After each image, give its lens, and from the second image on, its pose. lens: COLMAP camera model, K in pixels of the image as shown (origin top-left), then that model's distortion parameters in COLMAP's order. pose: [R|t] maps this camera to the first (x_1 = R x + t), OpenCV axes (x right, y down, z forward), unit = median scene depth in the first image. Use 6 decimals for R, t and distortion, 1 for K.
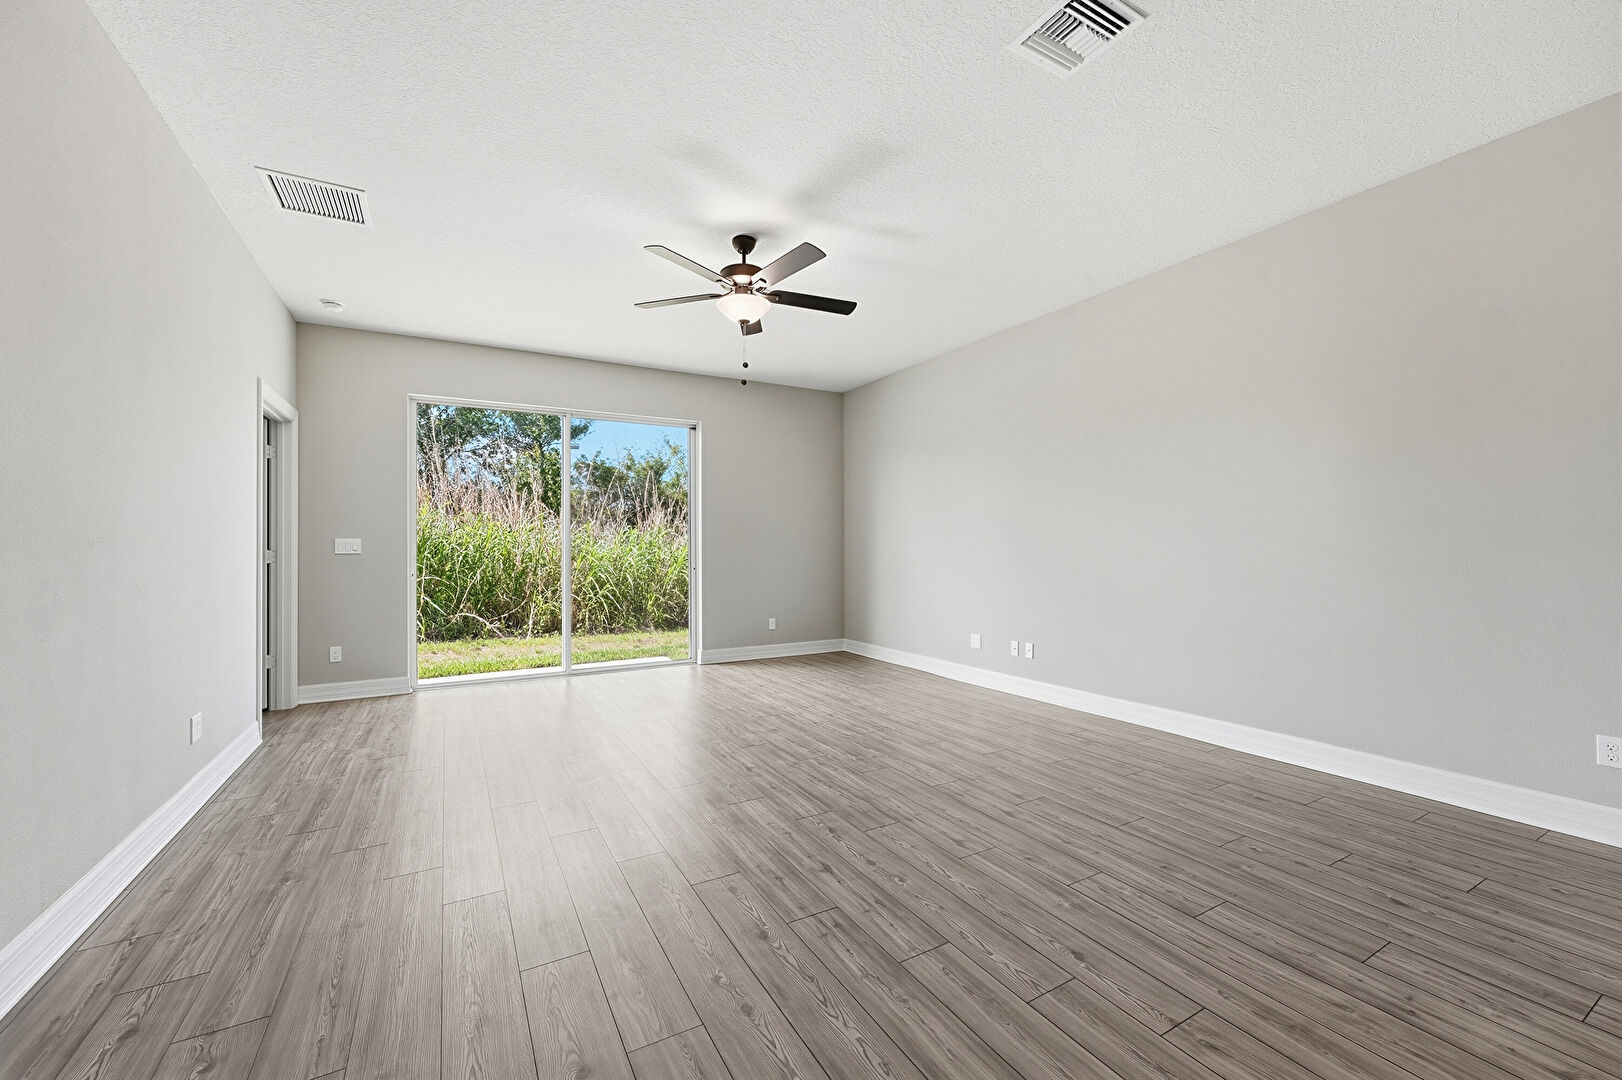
lens RADIAL K [[650.1, 0, 818.0], [0, 650.1, 545.5], [0, 0, 1]] dist [-0.000210, -0.000187]
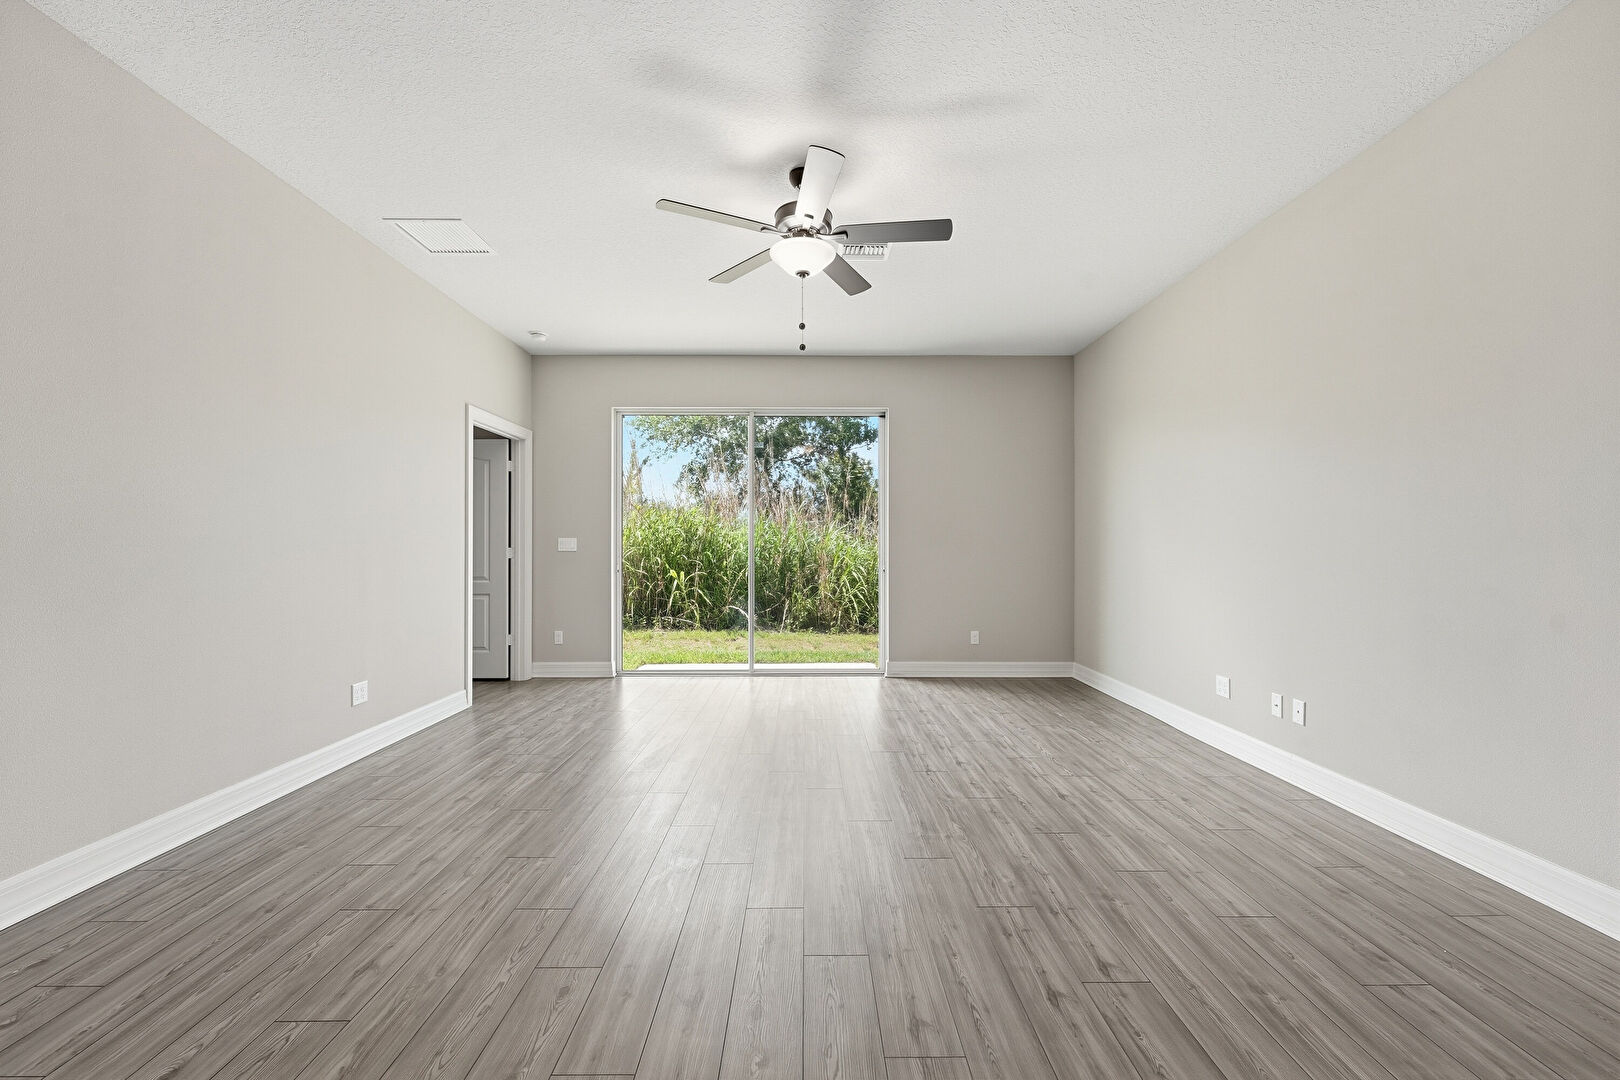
lens RADIAL K [[649.3, 0, 817.0], [0, 649.3, 545.5], [0, 0, 1]] dist [-0.000210, -0.000187]
pose [[0.870406, 0.004084, -0.492317, 0.238543], [-0.003994, 0.999991, 0.001234, -0.000037], [0.492318, 0.000892, 0.870415, 0.226246]]
